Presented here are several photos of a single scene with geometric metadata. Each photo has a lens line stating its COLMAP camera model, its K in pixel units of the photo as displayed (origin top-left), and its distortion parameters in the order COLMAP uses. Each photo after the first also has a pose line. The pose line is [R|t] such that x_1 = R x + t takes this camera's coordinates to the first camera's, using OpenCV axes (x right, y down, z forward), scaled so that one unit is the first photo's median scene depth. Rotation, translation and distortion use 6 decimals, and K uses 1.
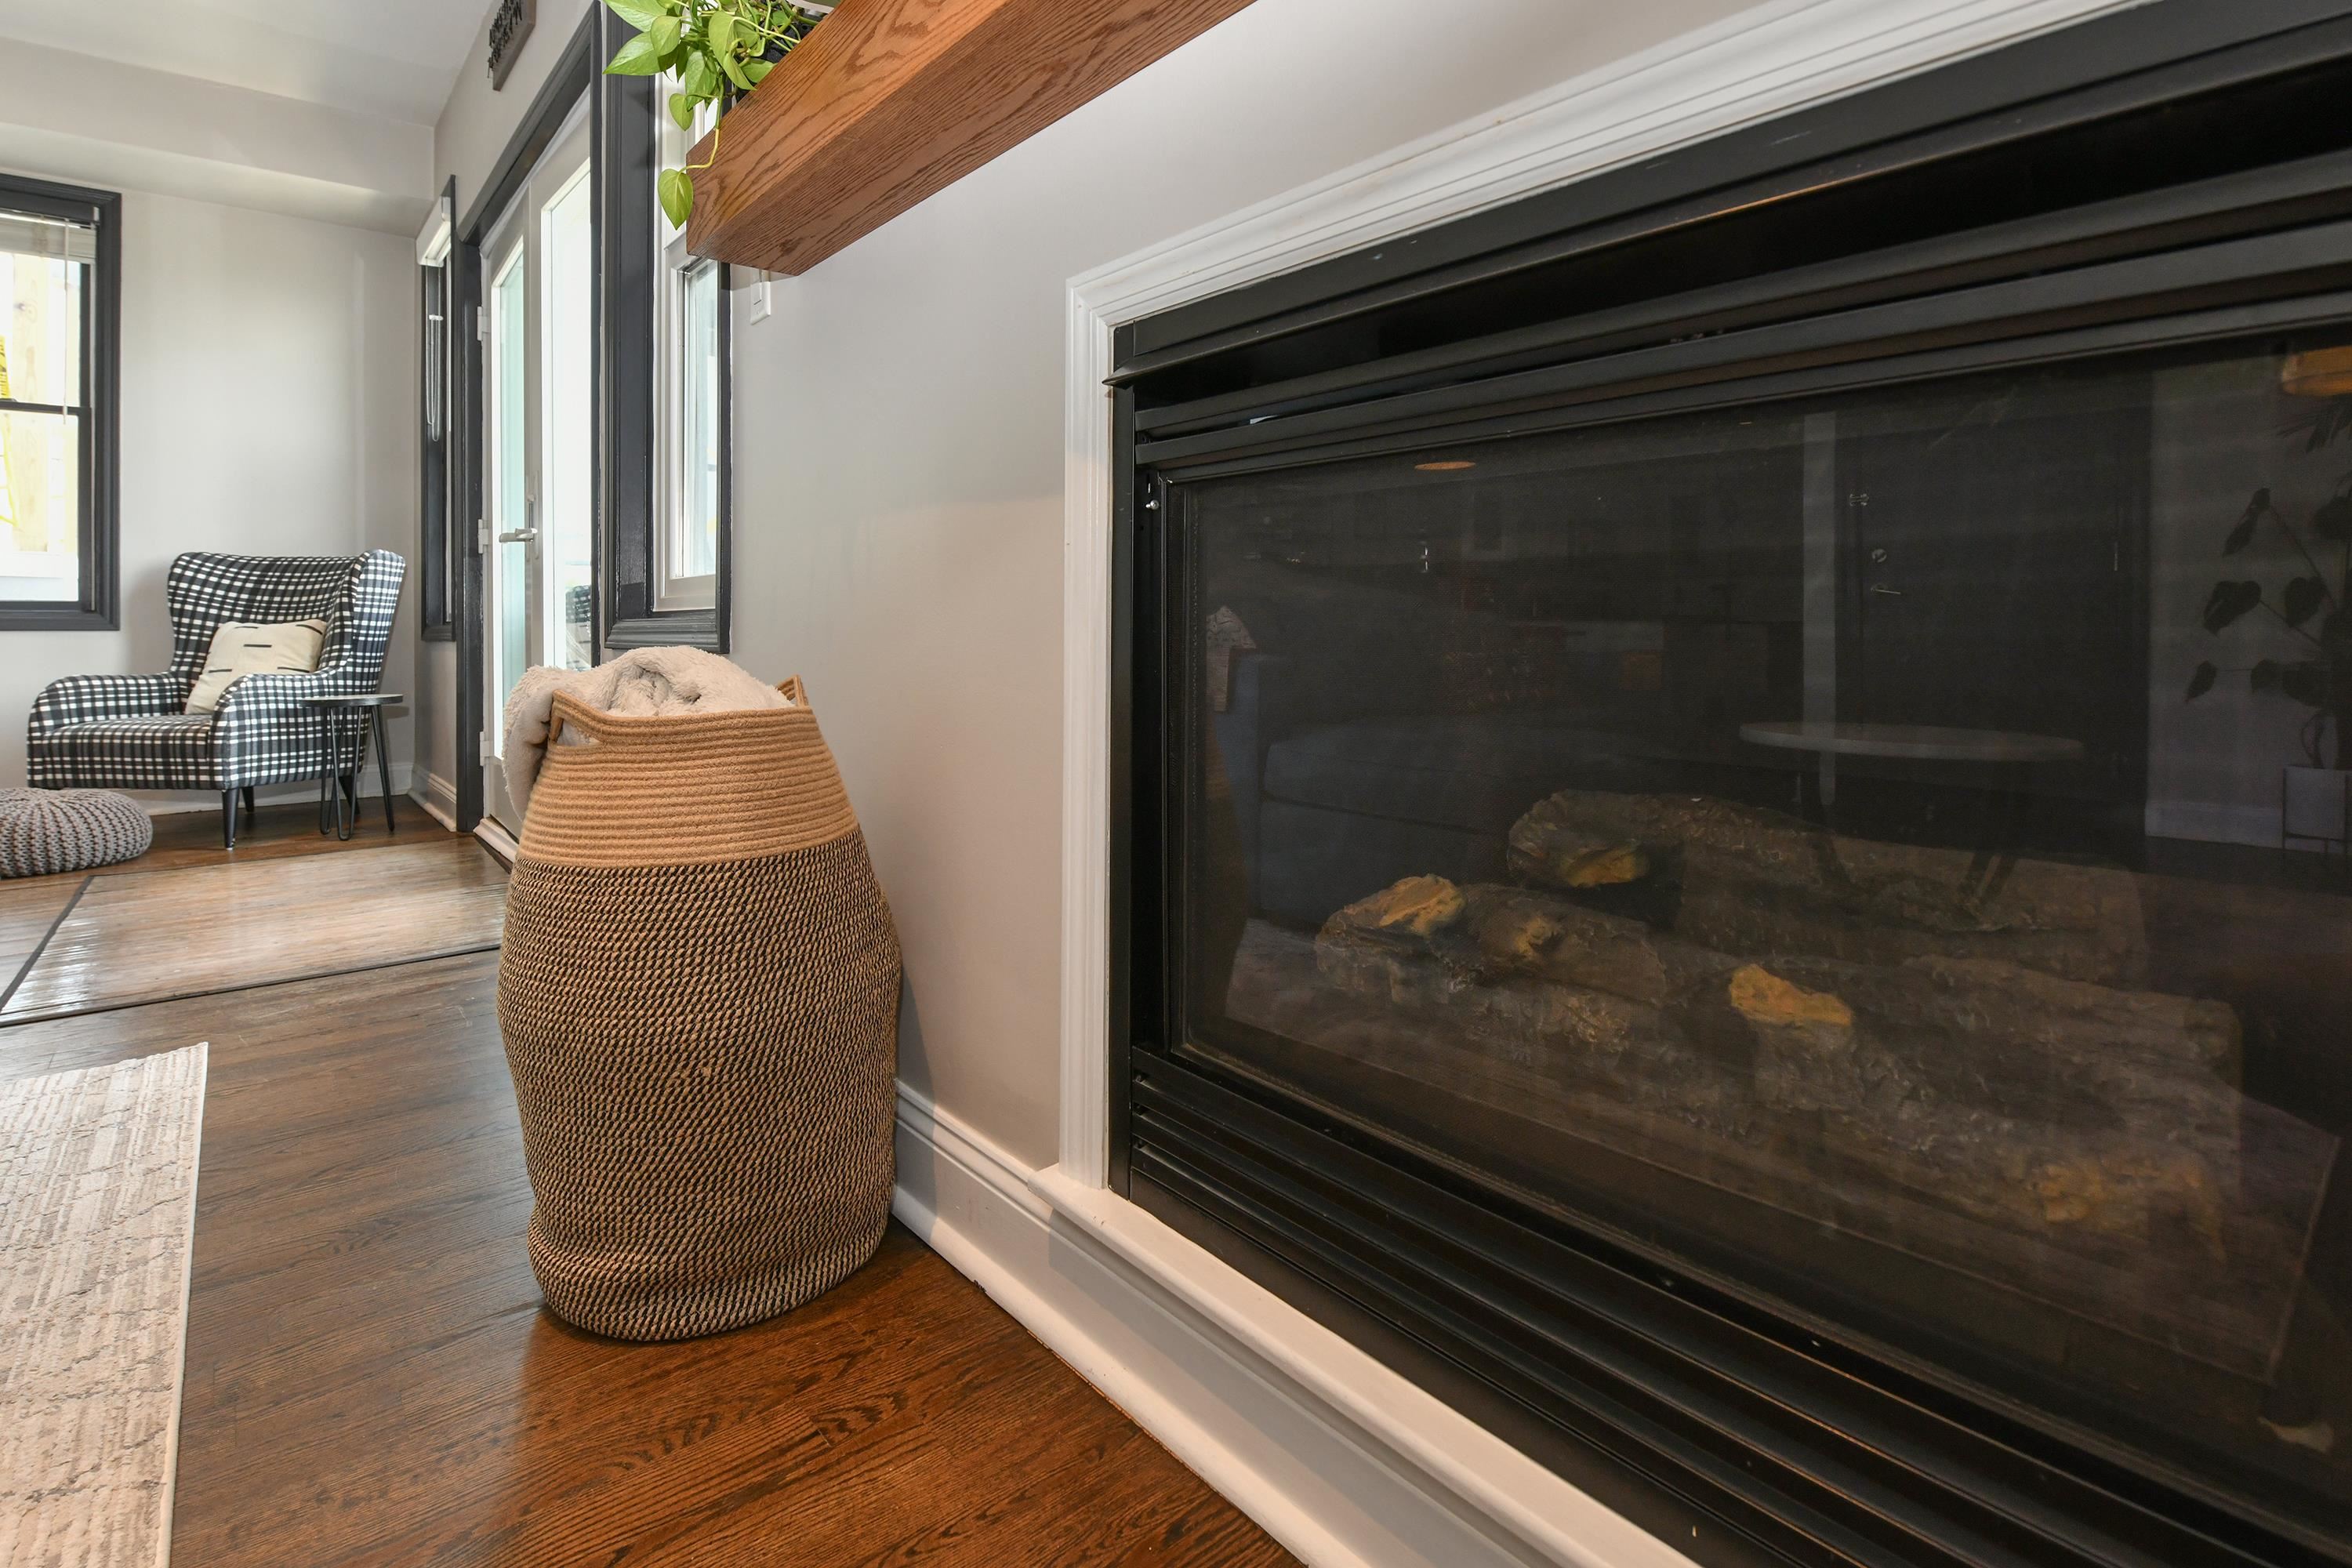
lens RADIAL K [[1092.7, 0, 1076.9], [0, 1092.7, 604.6], [0, 0, 1]] dist [-0.002710, -0.006249]
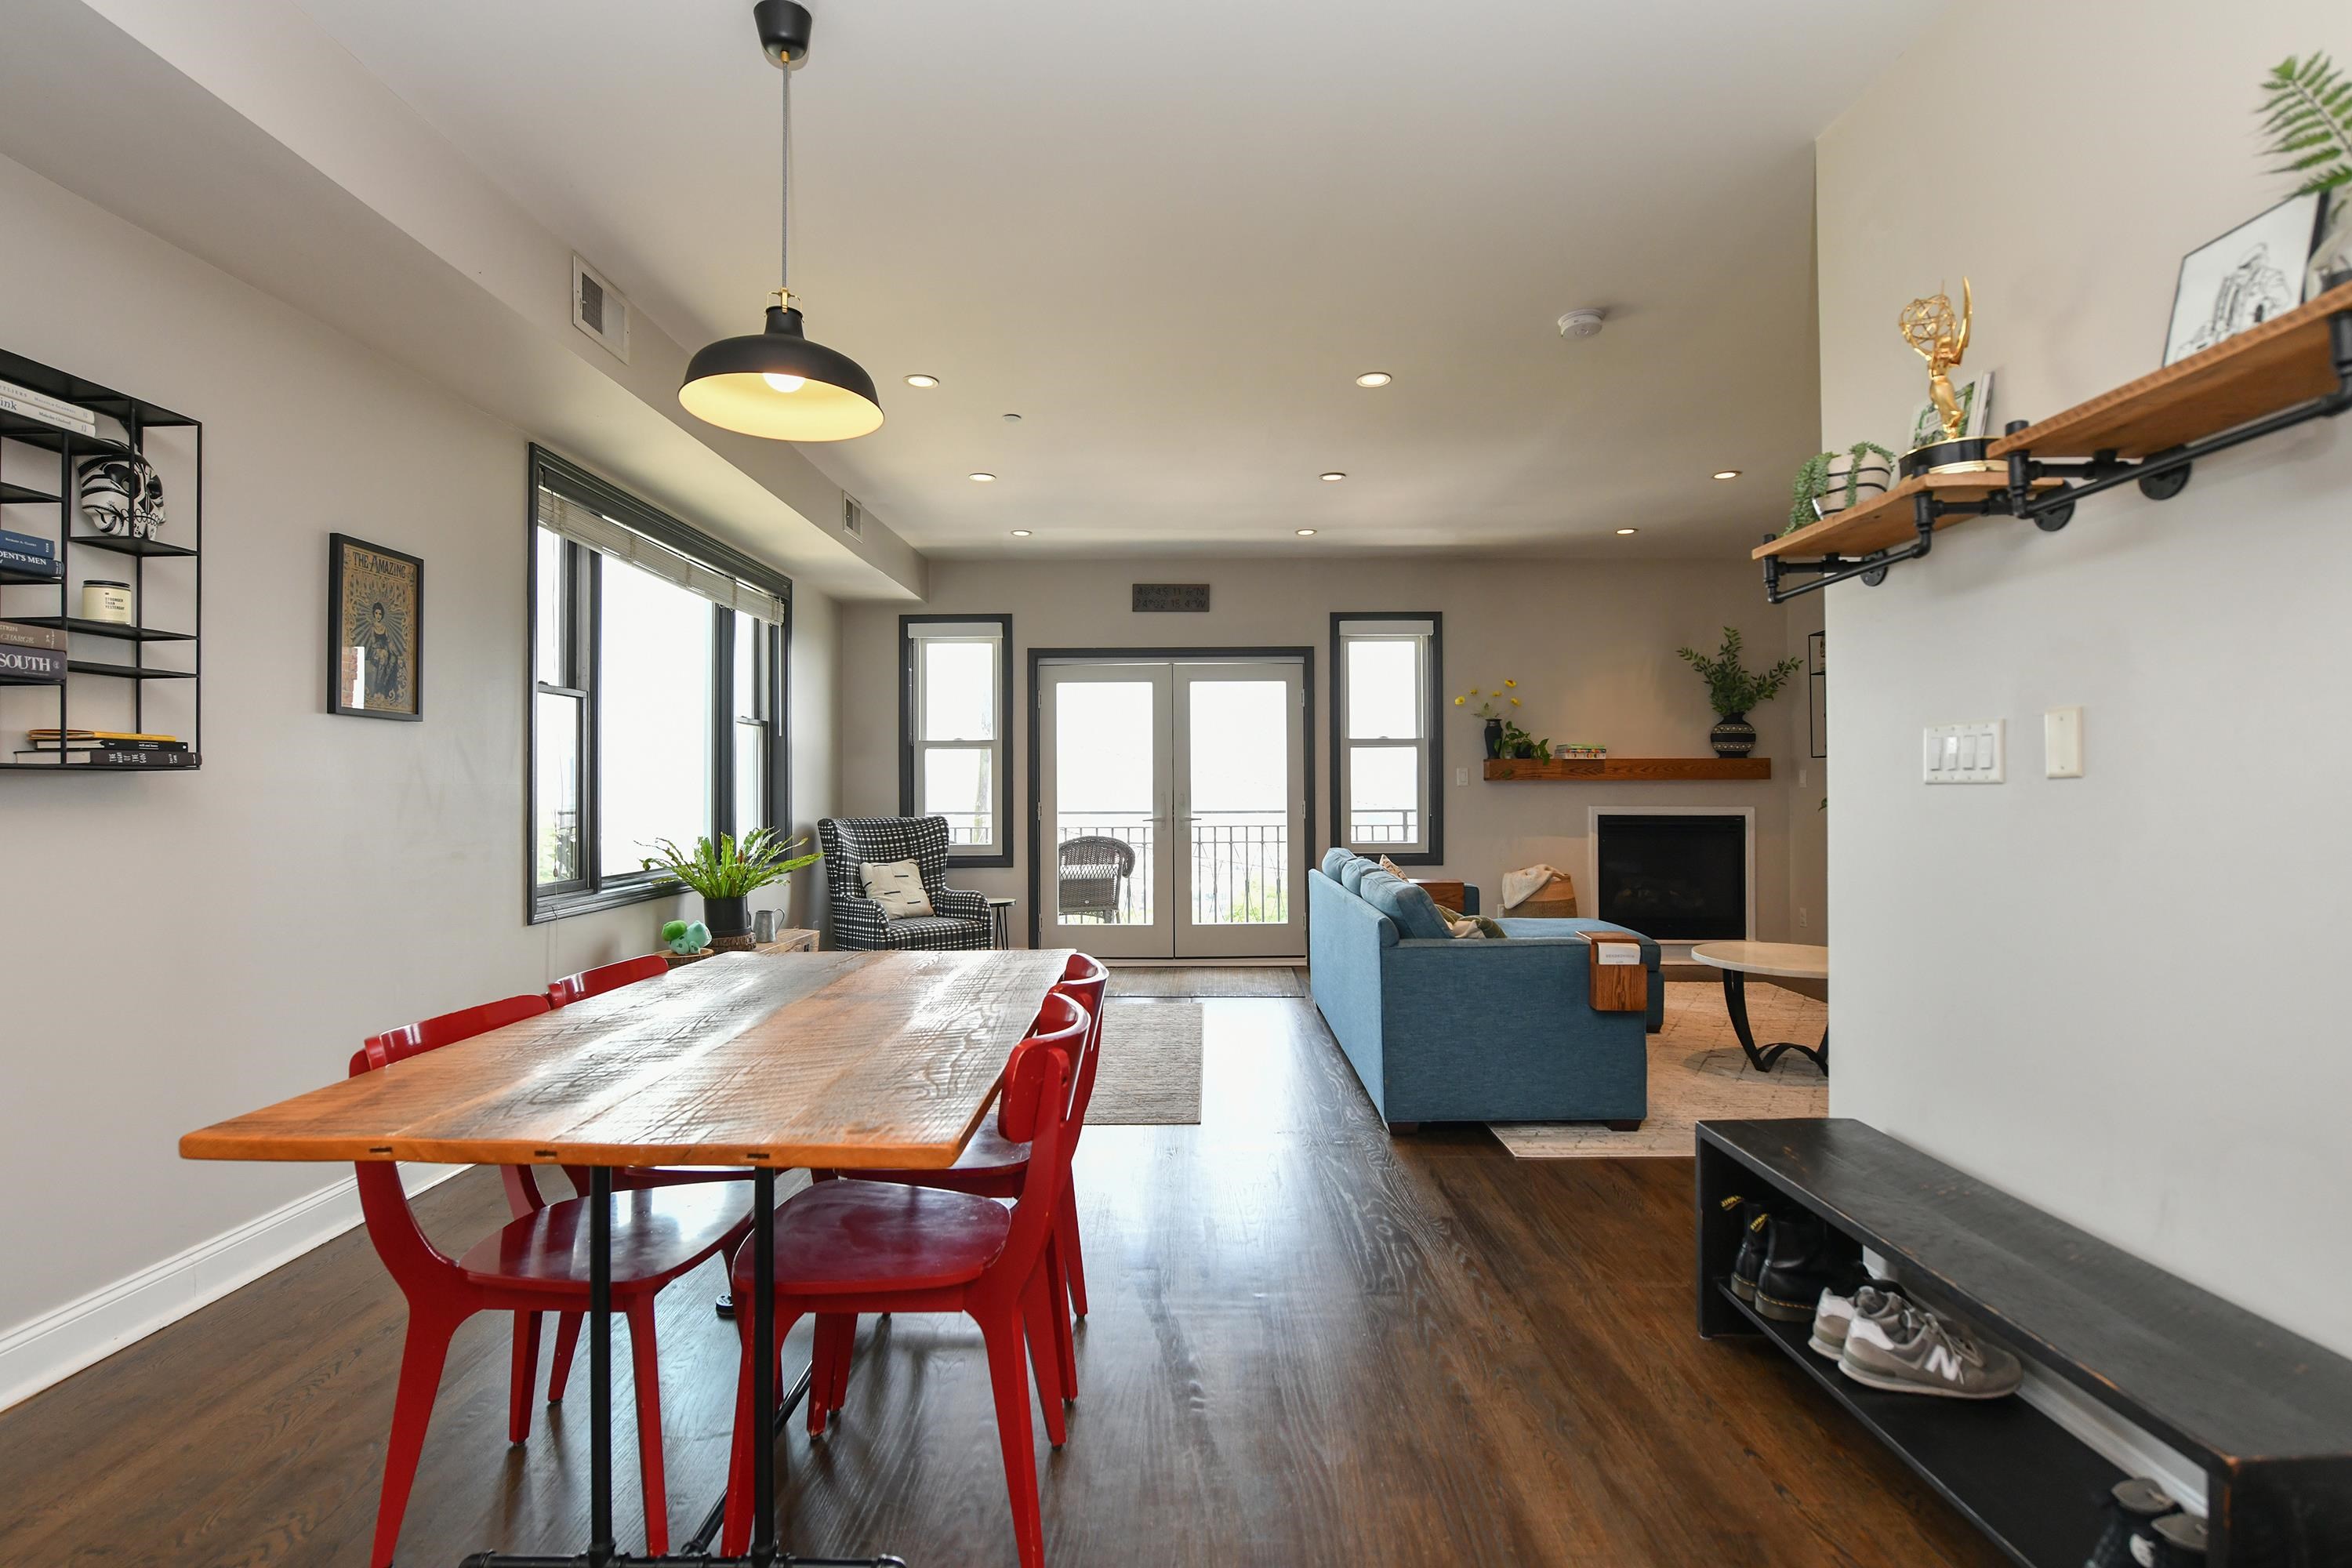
lens RADIAL K [[1092.7, 0, 1190.7], [0, 1092.7, 780.1], [0, 0, 1]] dist [-0.002710, -0.006249]
pose [[0.625875, 0.010124, 0.779857, -1.746206], [-0.007163, 0.999948, -0.007233, -0.097234], [-0.779890, -0.001059, 0.625915, -0.363545]]
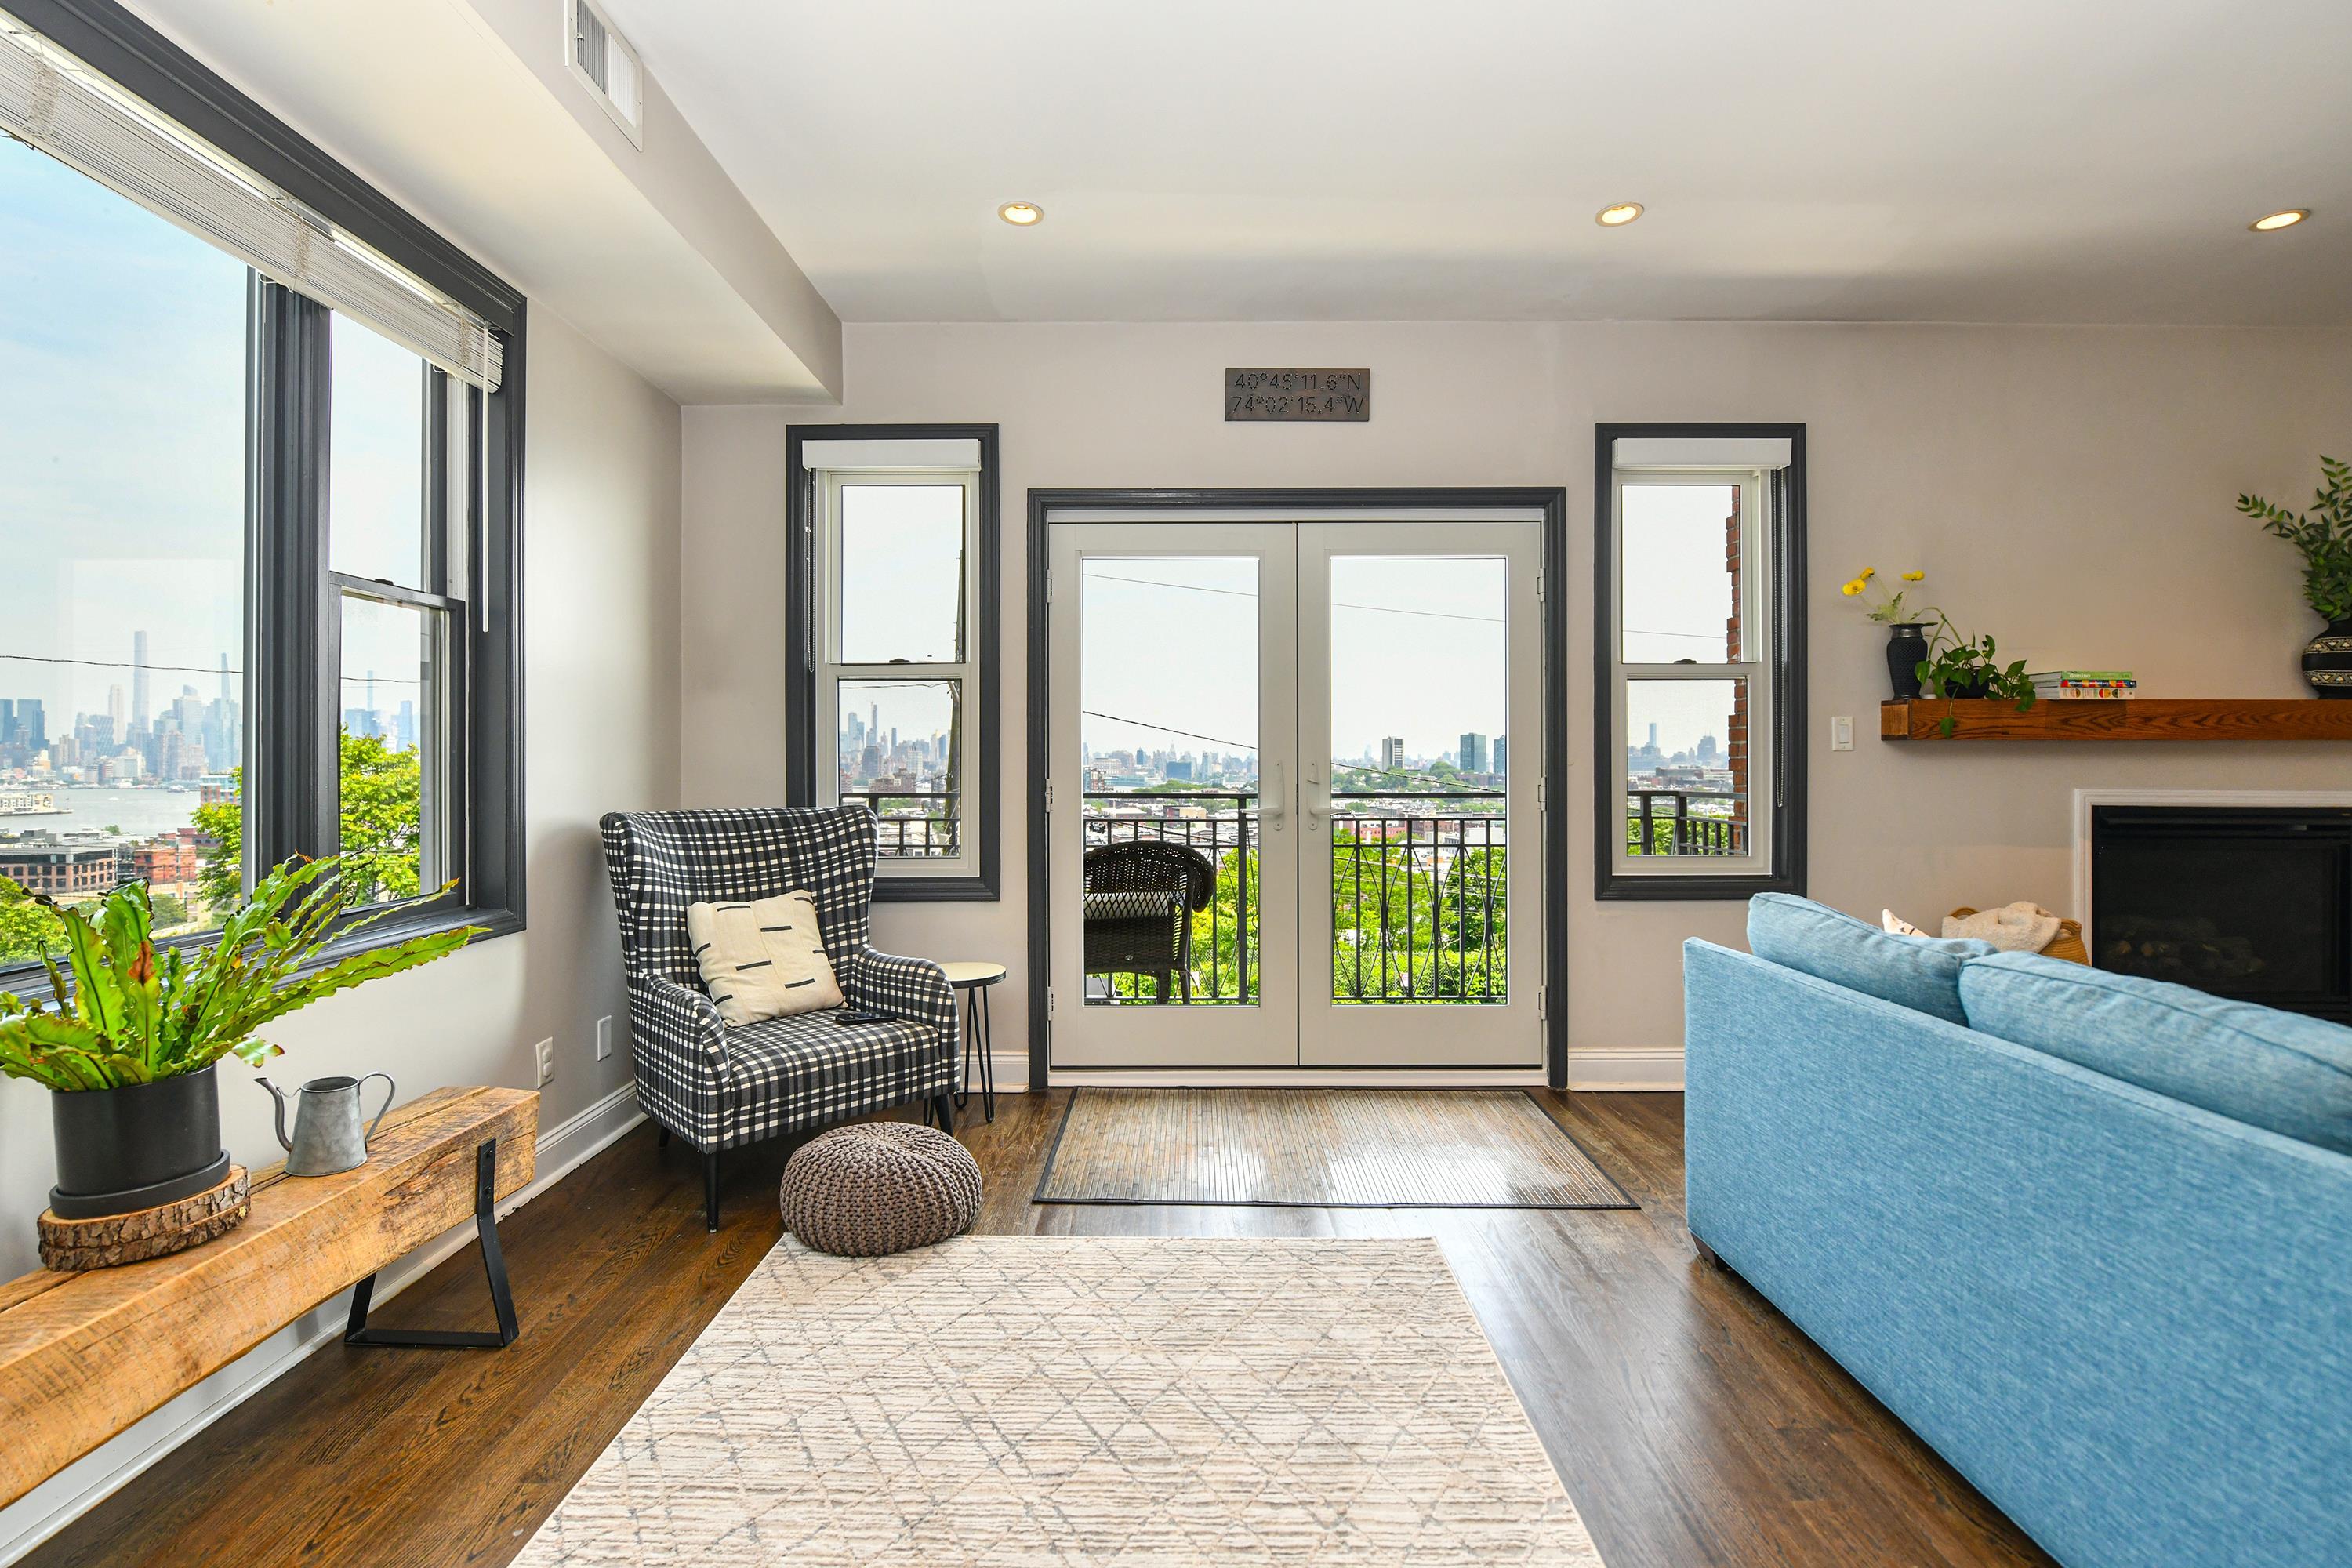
lens RADIAL K [[1092.7, 0, 1163.3], [0, 1092.7, 755.9], [0, 0, 1]] dist [-0.002710, -0.006249]
pose [[0.628171, 0.006177, 0.778050, -1.194061], [-0.010522, 0.999944, 0.000557, -0.093387], [-0.778004, -0.008537, 0.628202, 0.263054]]
